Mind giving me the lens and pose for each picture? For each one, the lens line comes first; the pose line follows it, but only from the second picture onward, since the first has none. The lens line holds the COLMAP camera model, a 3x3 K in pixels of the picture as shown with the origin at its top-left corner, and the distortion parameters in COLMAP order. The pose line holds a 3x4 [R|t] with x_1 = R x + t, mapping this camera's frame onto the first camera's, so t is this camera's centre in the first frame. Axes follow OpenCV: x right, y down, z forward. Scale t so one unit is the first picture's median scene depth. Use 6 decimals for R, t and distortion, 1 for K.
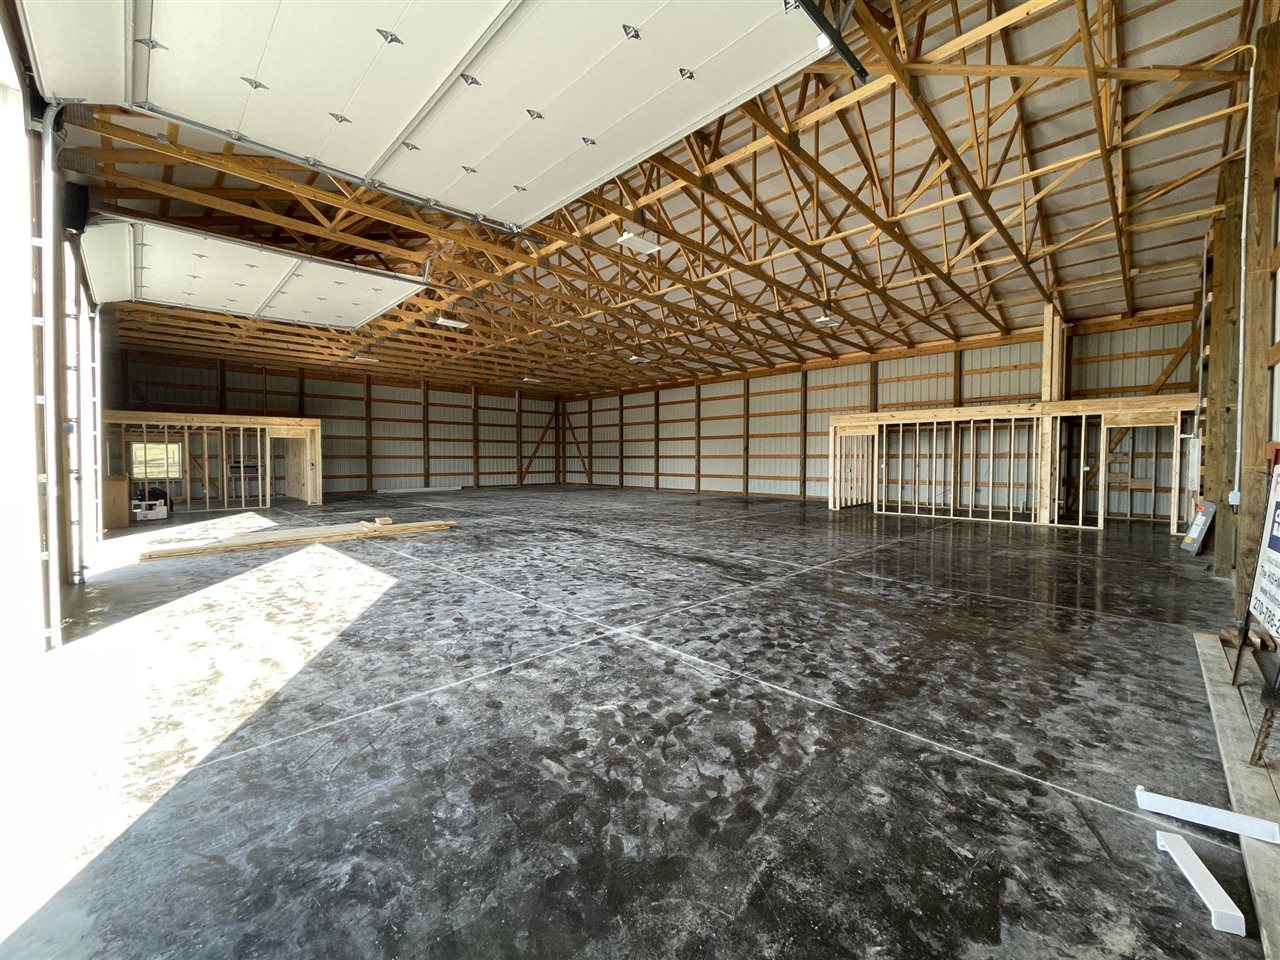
lens RADIAL K [[517.2, 0, 638.7], [0, 517.2, 473.4], [0, 0, 1]] dist [-0.000229, 0.000084]
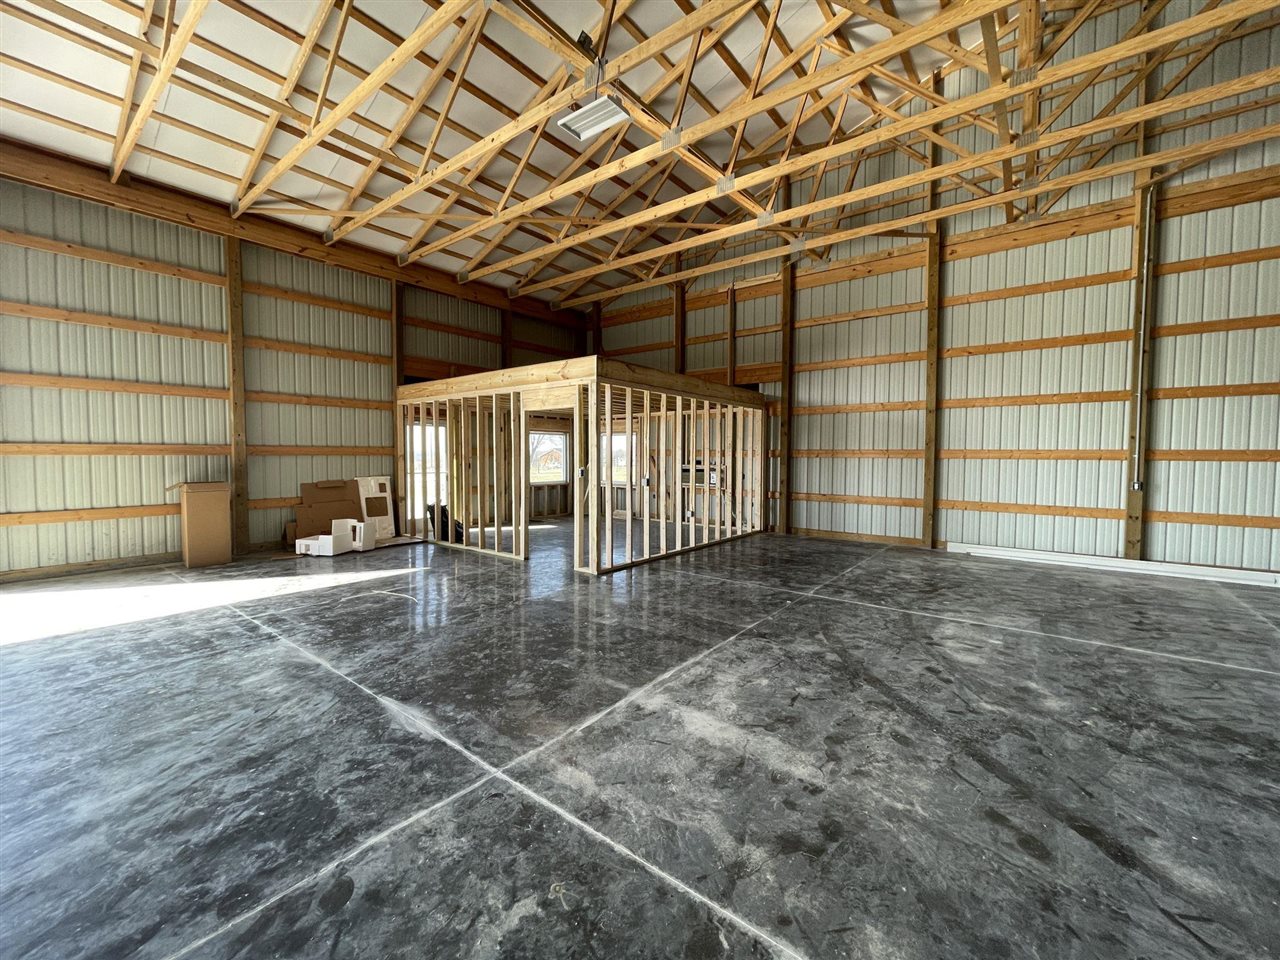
lens RADIAL K [[517.2, 0, 638.7], [0, 517.2, 473.4], [0, 0, 1]] dist [-0.000229, 0.000084]
pose [[0.125668, 0.036663, -0.991395, -0.165352], [-0.032647, 0.998928, 0.032803, -0.022454], [0.991535, 0.028243, 0.126731, 0.722959]]
